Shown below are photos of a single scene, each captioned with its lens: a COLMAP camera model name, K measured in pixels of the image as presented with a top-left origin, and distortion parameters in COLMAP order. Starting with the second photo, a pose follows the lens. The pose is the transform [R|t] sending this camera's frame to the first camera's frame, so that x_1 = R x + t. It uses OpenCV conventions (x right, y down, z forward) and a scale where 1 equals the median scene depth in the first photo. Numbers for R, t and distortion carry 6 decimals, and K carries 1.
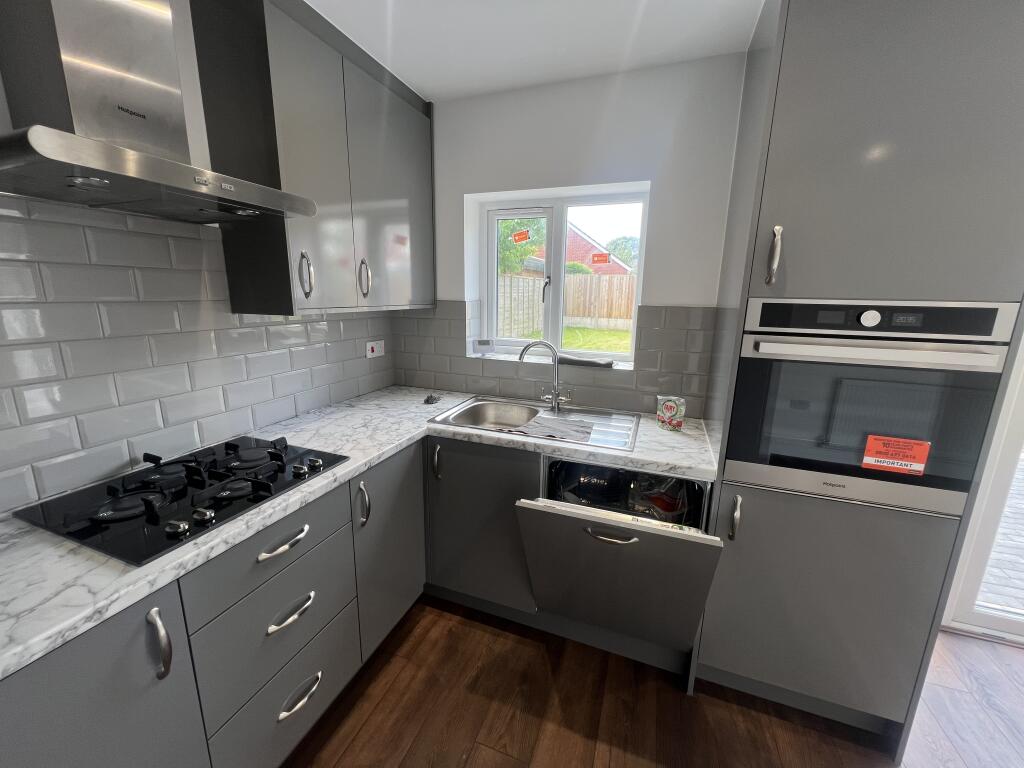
lens RADIAL K [[409.3, 0, 510.2], [0, 409.3, 383.0], [0, 0, 1]] dist [0.000293, 0.000036]
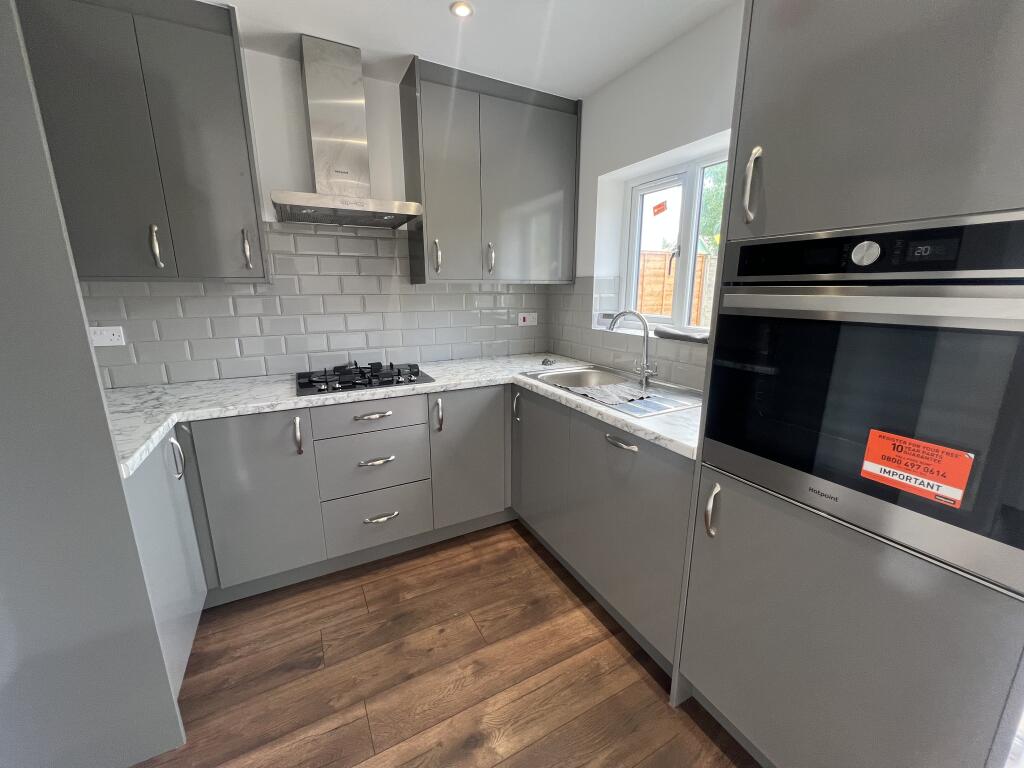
lens RADIAL K [[409.3, 0, 511.1], [0, 409.3, 383.7], [0, 0, 1]] dist [0.000293, 0.000036]
pose [[0.746041, 0.132566, -0.652571, 0.650253], [-0.130184, 0.990109, 0.052304, 0.071491], [0.653050, 0.045933, 0.755921, 0.072910]]
